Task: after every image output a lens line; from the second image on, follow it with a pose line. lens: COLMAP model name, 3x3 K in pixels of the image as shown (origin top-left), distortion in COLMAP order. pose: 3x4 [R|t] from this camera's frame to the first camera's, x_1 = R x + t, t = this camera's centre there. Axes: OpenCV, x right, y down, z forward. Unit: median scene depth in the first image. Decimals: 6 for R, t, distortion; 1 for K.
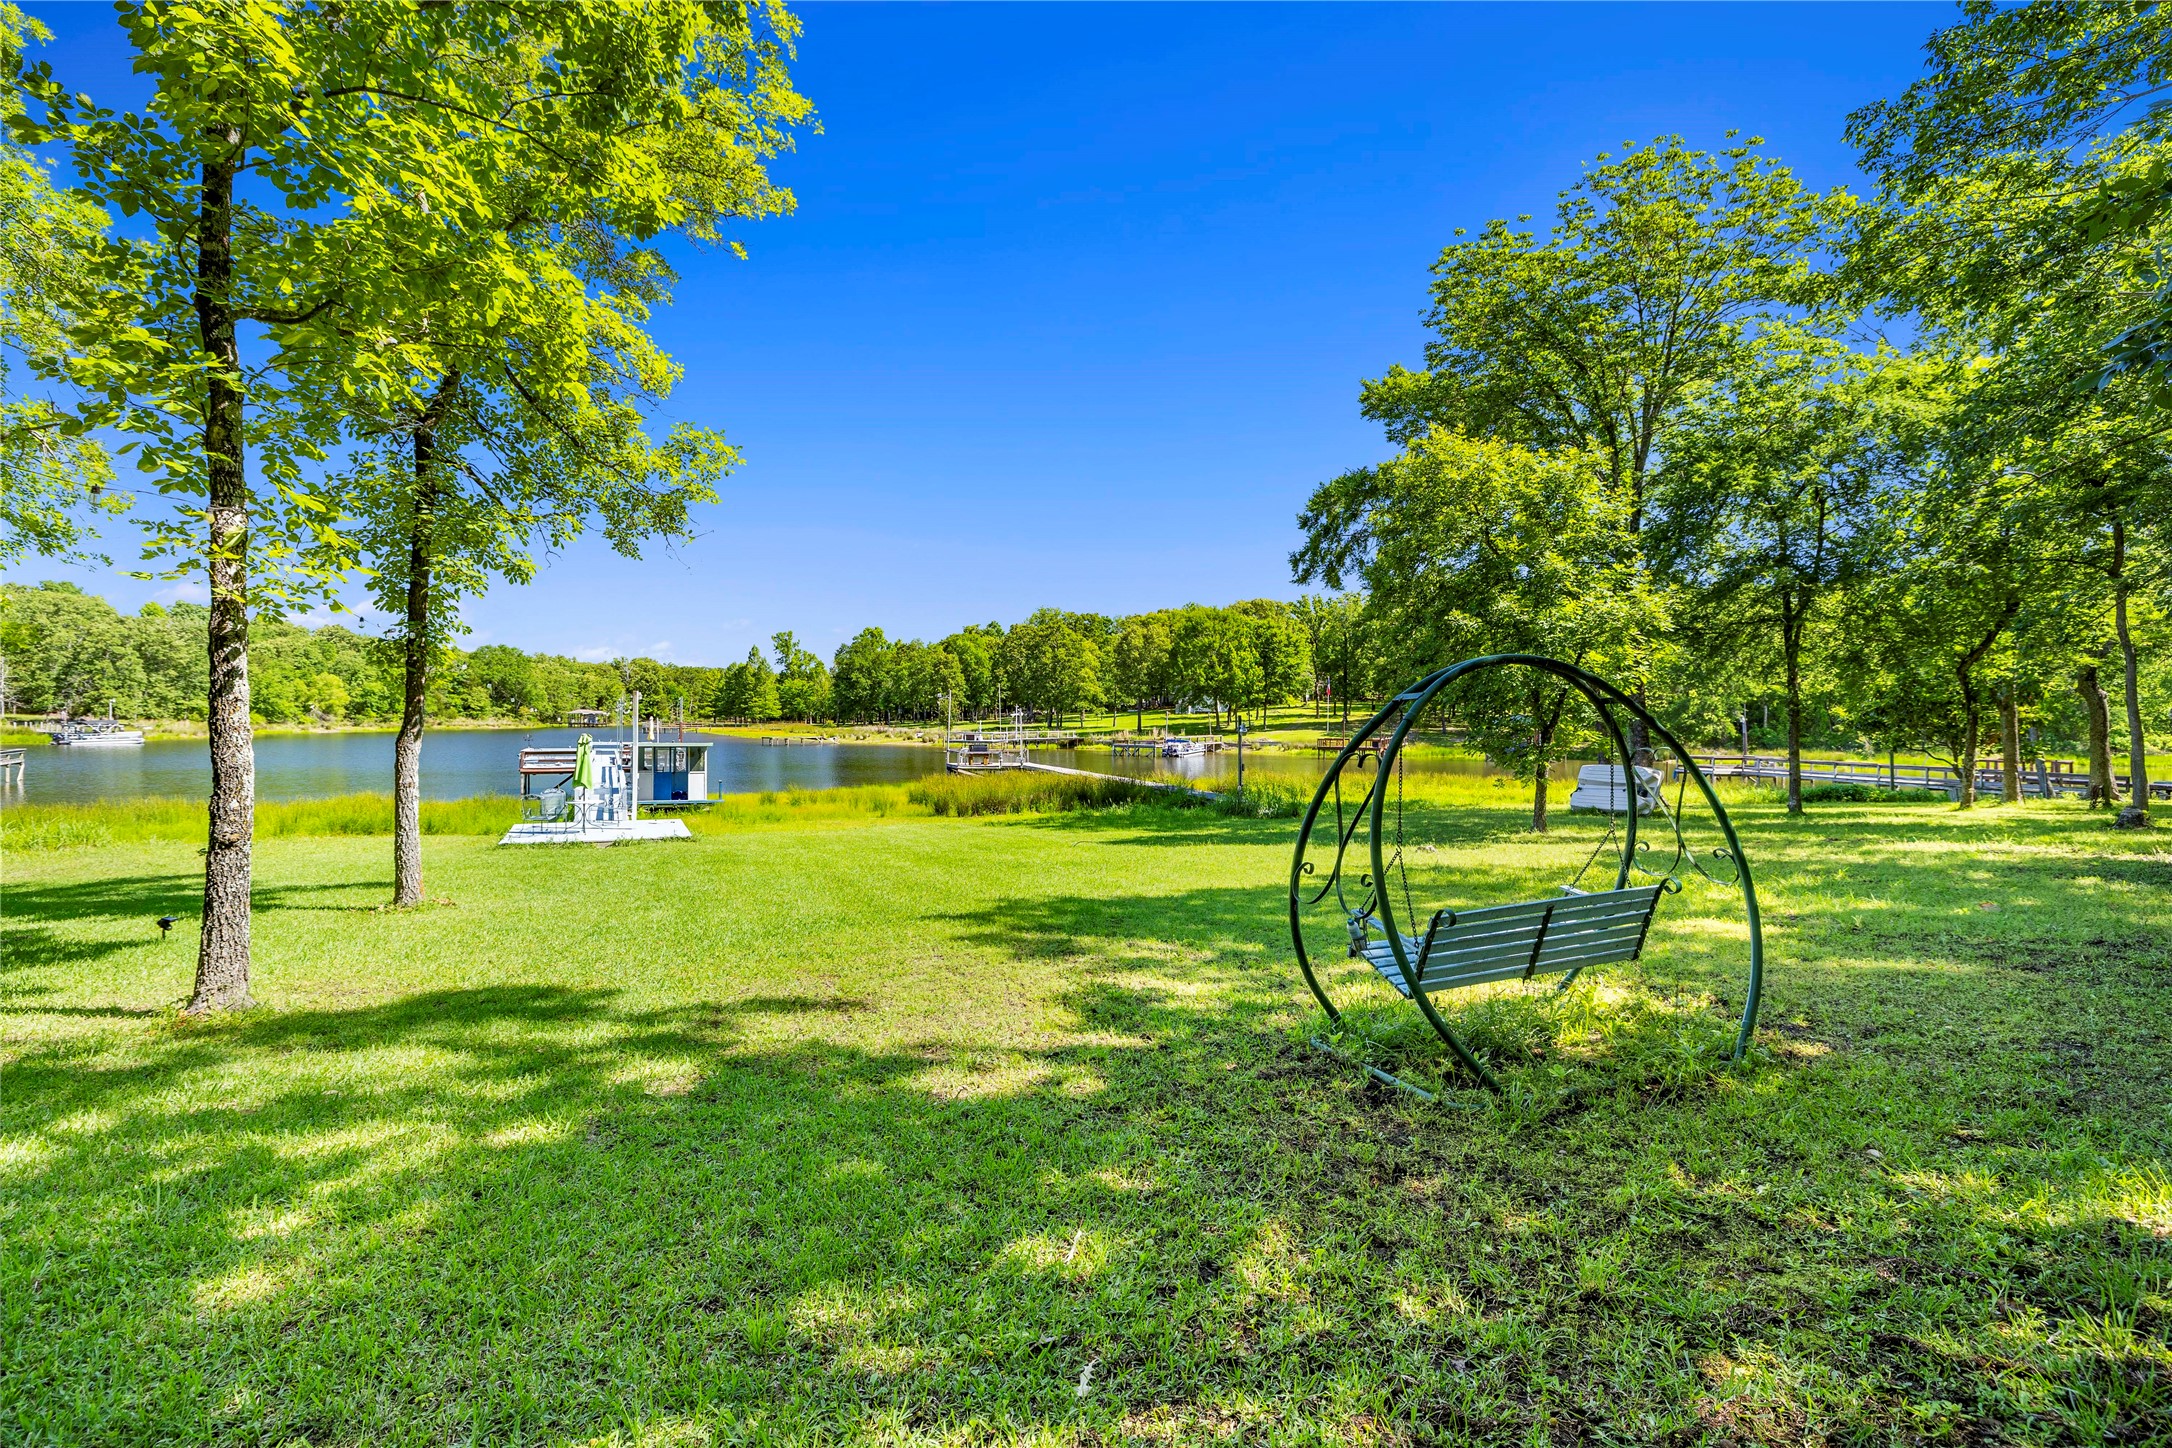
lens RADIAL K [[965.3, 0, 1087.7], [0, 965.3, 714.7], [0, 0, 1]] dist [-0.008440, 0.002522]
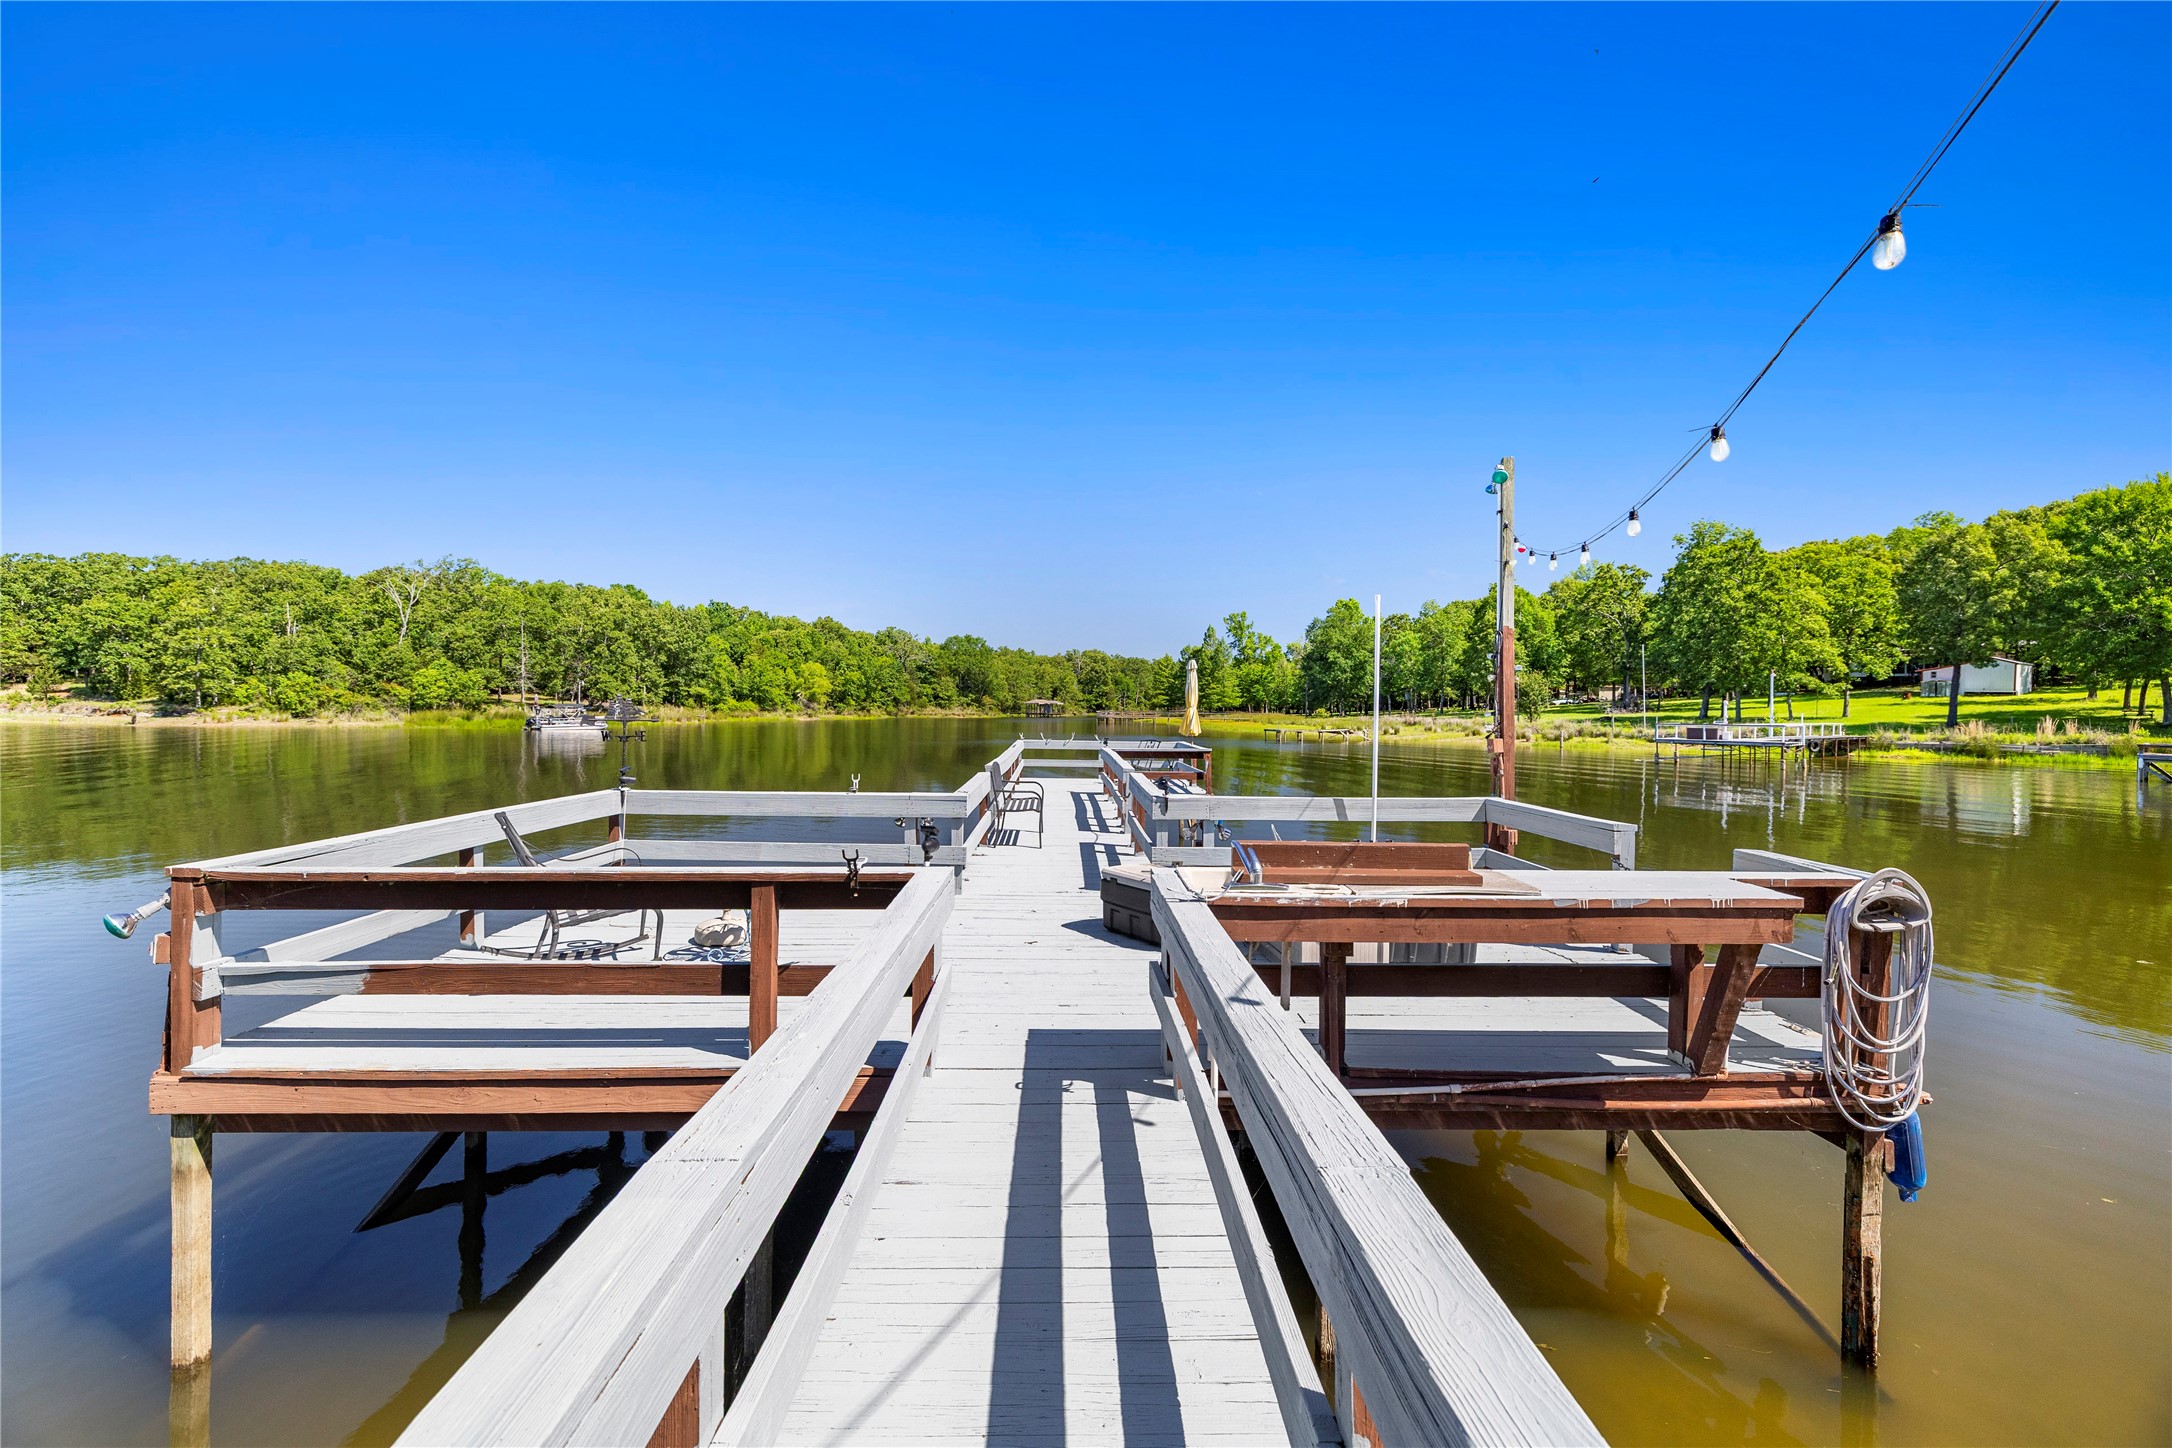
lens RADIAL K [[919.2, 0, 1093.4], [0, 919.2, 712.1], [0, 0, 1]] dist [0.004824, 0.001731]
pose [[0.910123, 0.002180, -0.414332, -0.118173], [-0.000827, 0.999994, 0.003445, 0.005975], [0.414336, -0.002792, 0.910120, 0.236563]]
